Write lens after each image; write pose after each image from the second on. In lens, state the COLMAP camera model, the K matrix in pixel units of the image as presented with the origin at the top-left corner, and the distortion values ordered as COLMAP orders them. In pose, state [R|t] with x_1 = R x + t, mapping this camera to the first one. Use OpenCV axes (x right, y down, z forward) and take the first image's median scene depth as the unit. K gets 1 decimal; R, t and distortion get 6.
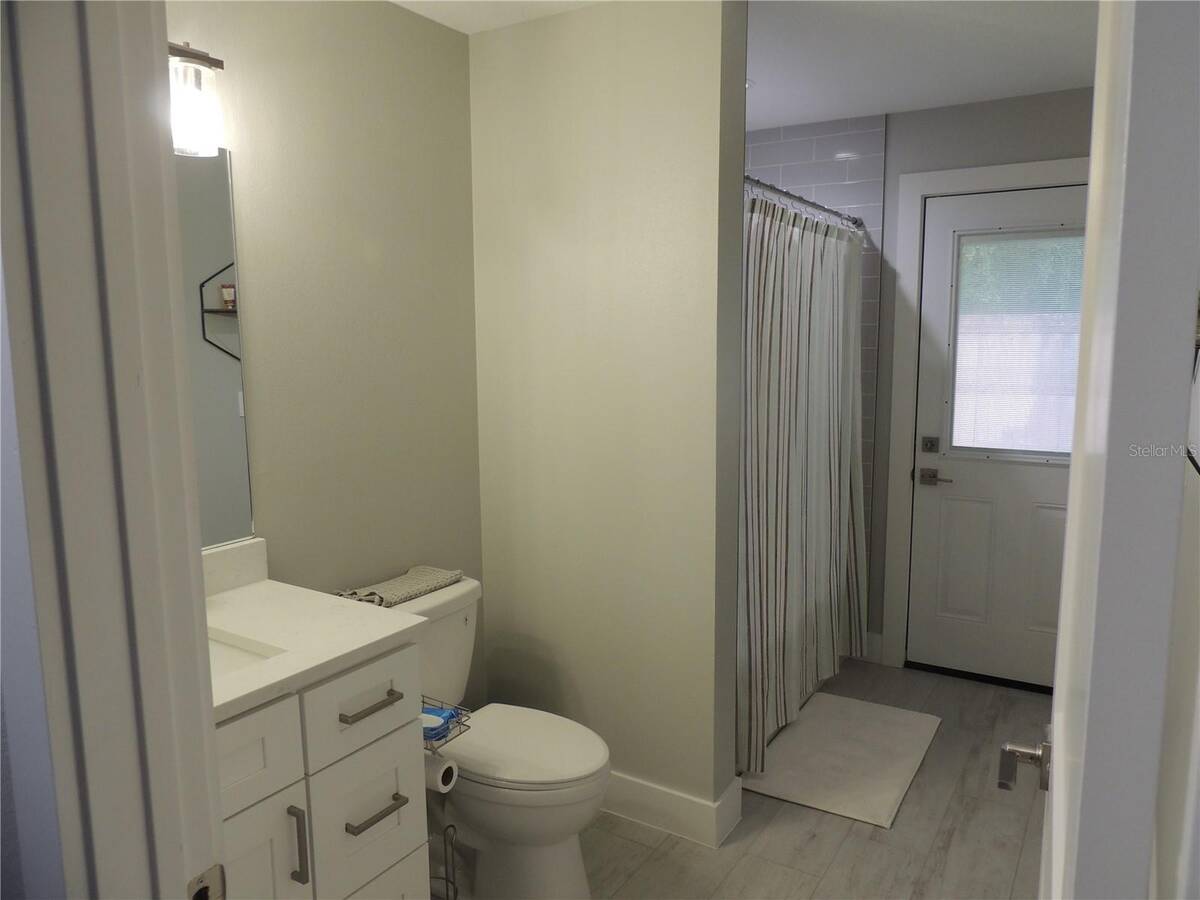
lens RADIAL K [[858.1, 0, 599.5], [0, 858.1, 447.9], [0, 0, 1]] dist [-0.020576, 0.003997]
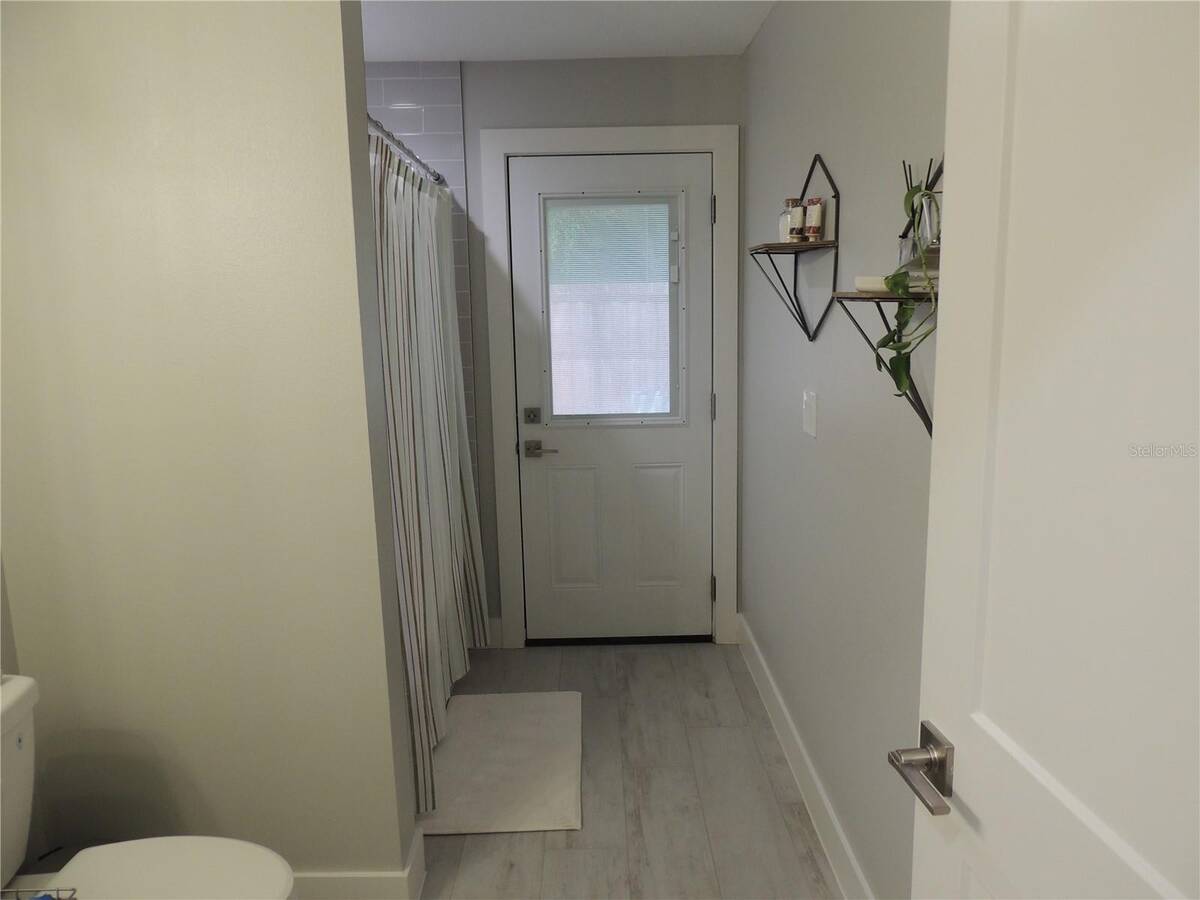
lens RADIAL K [[858.1, 0, 601.1], [0, 858.1, 451.7], [0, 0, 1]] dist [-0.020576, 0.003997]
pose [[0.839211, -0.102917, 0.533978, -0.073159], [0.084068, 0.994677, 0.059587, -0.015178], [-0.537268, -0.005116, 0.843396, 0.142238]]
